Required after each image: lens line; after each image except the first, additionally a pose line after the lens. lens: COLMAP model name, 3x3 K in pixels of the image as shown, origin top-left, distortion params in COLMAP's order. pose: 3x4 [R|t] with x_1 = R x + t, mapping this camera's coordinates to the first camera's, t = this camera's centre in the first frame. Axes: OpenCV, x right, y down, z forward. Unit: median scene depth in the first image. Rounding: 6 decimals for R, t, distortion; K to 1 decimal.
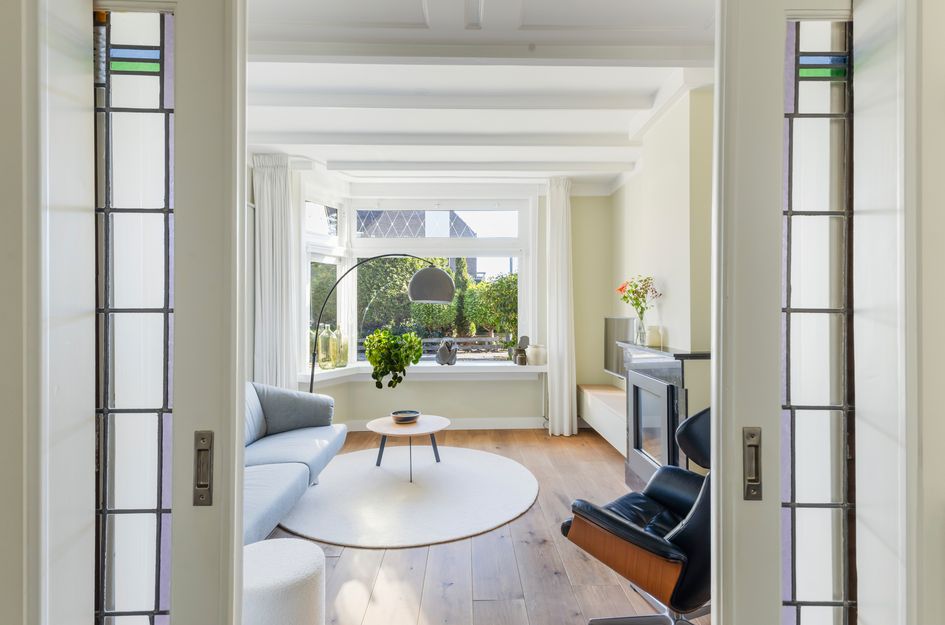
lens RADIAL K [[476.0, 0, 476.4], [0, 476.0, 310.5], [0, 0, 1]] dist [-0.005881, -0.003449]
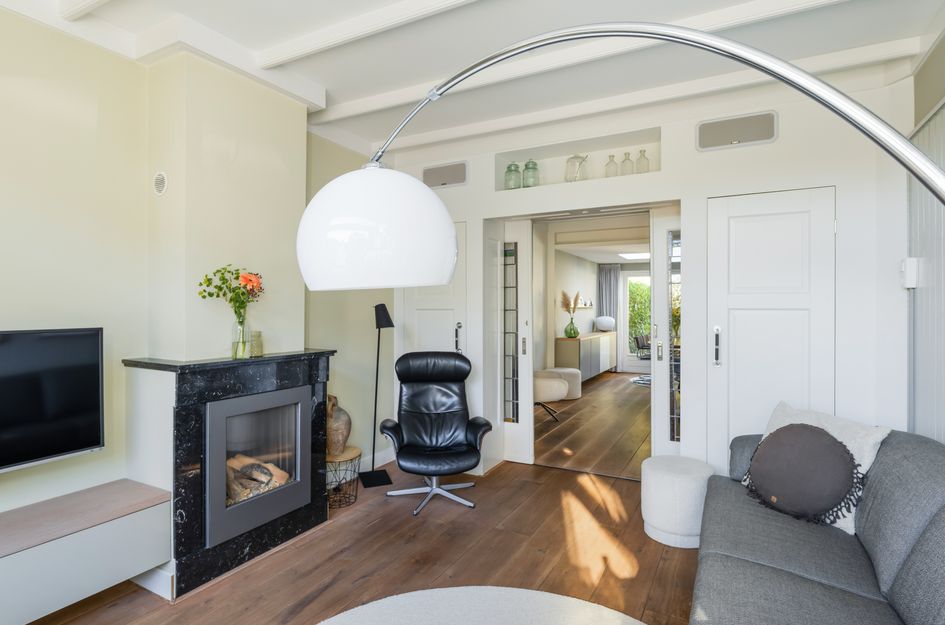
lens RADIAL K [[490.8, 0, 477.1], [0, 490.8, 309.4], [0, 0, 1]] dist [-0.001770, 0.000904]
pose [[-0.862275, 0.000080, 0.506440, -0.247591], [0.001486, 0.999996, 0.002371, -0.004606], [-0.506438, 0.002797, -0.862272, 0.976349]]
